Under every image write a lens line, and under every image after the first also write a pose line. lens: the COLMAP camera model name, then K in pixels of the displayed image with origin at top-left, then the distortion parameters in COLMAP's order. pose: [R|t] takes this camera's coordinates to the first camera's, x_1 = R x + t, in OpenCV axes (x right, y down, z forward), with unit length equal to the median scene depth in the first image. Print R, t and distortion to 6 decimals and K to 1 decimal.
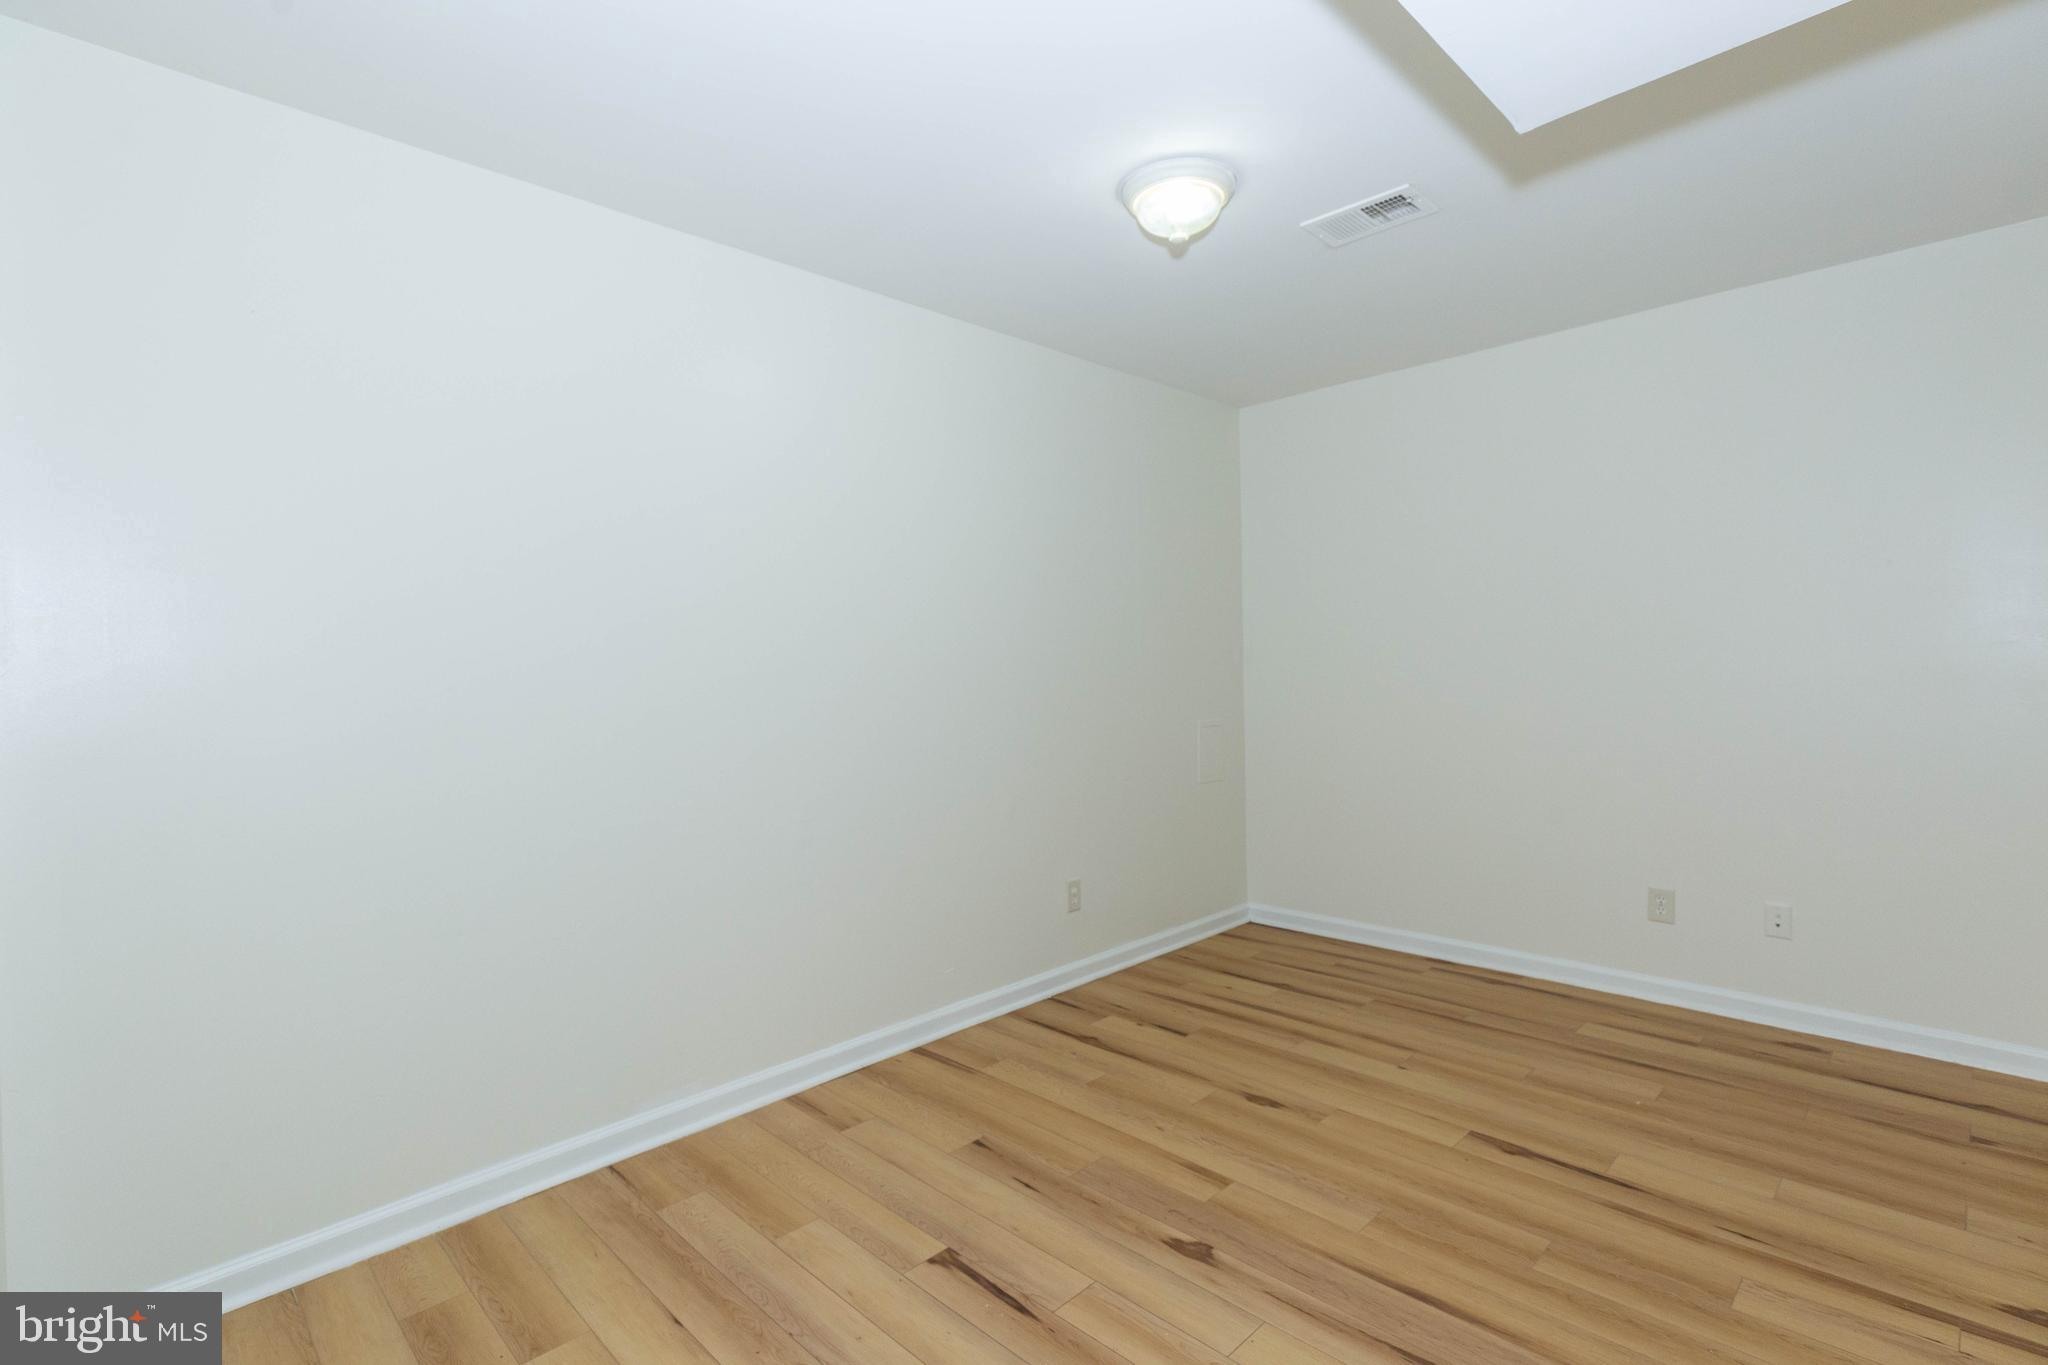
lens RADIAL K [[962.7, 0, 996.4], [0, 962.7, 664.2], [0, 0, 1]] dist [0.006247, 0.000716]
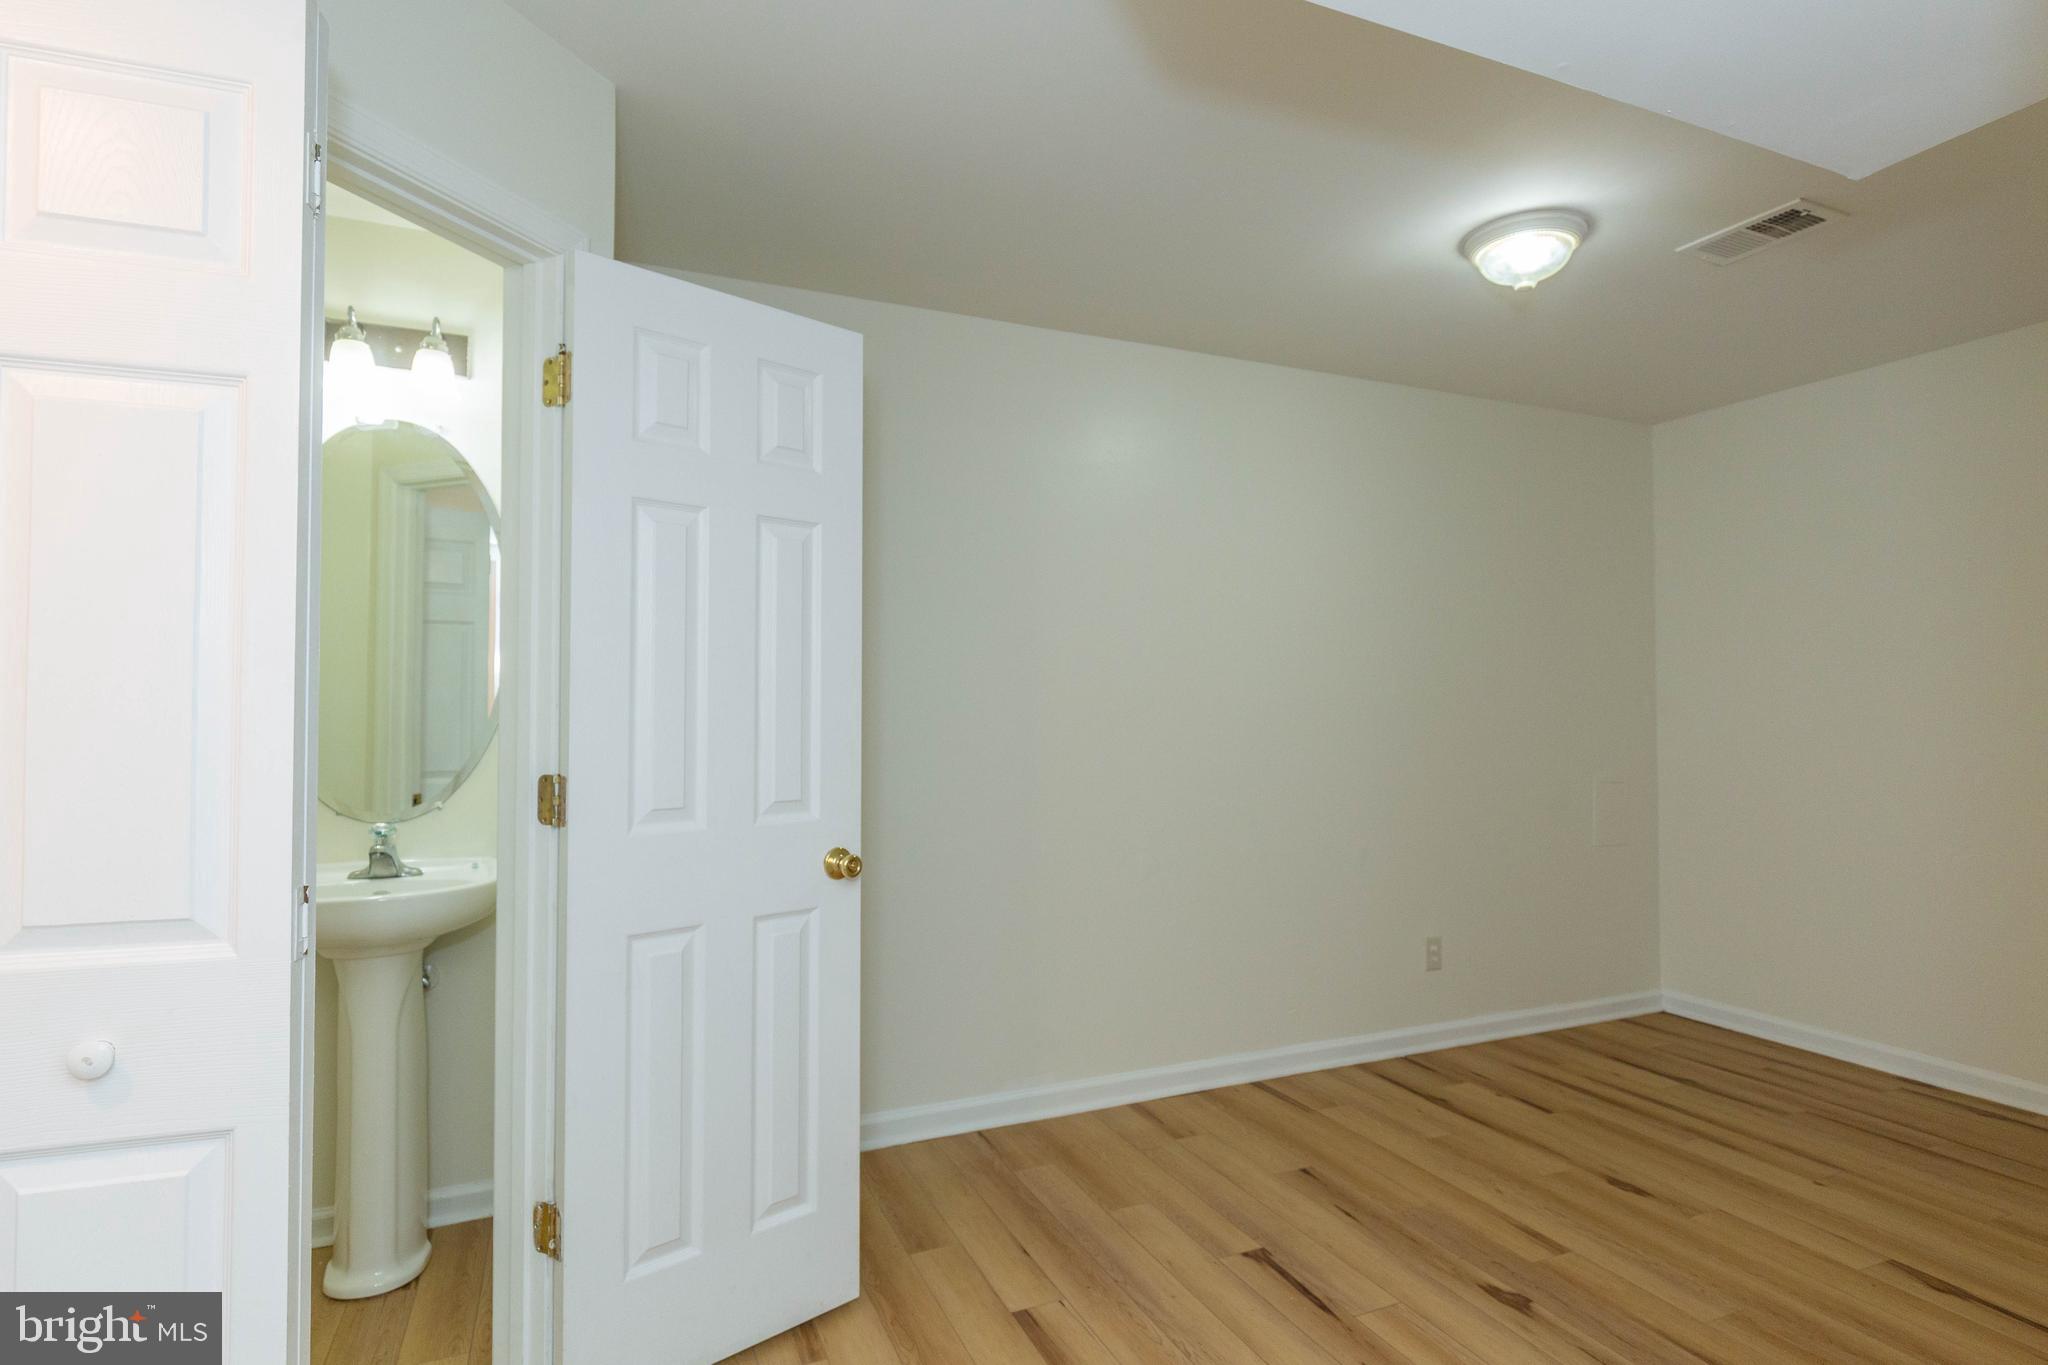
lens RADIAL K [[1035.1, 0, 999.7], [0, 1035.1, 687.1], [0, 0, 1]] dist [0.002237, 0.000489]
pose [[0.929963, 0.013735, -0.367396, 0.079549], [-0.019168, 0.999754, -0.011144, -0.006799], [0.367153, 0.017406, 0.929998, -0.172047]]
